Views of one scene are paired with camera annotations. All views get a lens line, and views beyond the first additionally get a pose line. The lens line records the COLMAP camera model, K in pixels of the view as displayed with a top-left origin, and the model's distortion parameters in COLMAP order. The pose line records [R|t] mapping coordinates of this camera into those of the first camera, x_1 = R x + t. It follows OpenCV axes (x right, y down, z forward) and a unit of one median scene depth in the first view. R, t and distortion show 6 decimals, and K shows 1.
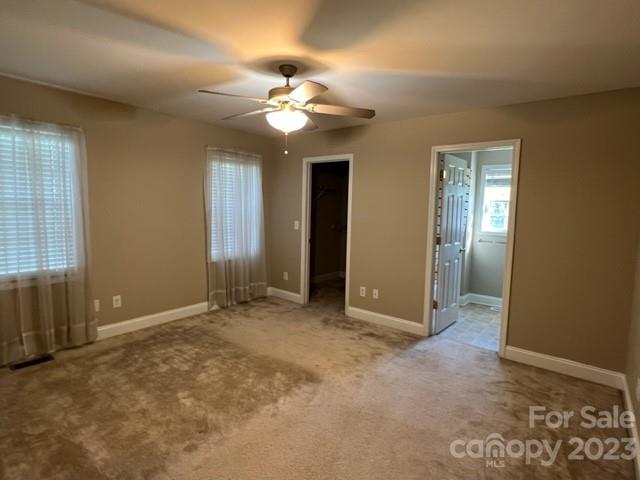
lens RADIAL K [[338.3, 0, 321.6], [0, 338.3, 240.4], [0, 0, 1]] dist [-0.000348, 0.000603]
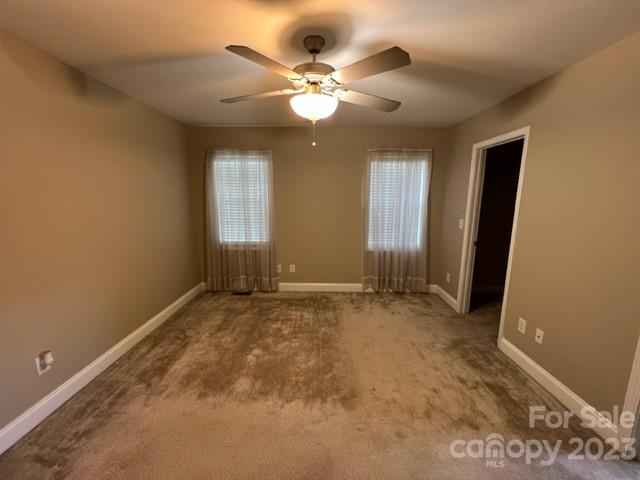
lens RADIAL K [[257.2, 0, 319.9], [0, 257.2, 239.2], [0, 0, 1]] dist [-0.002948, 0.000180]
pose [[0.612164, 0.116231, -0.782142, 0.296010], [-0.076354, 0.993204, 0.087835, -0.046507], [0.787036, 0.005950, 0.616878, 0.386082]]
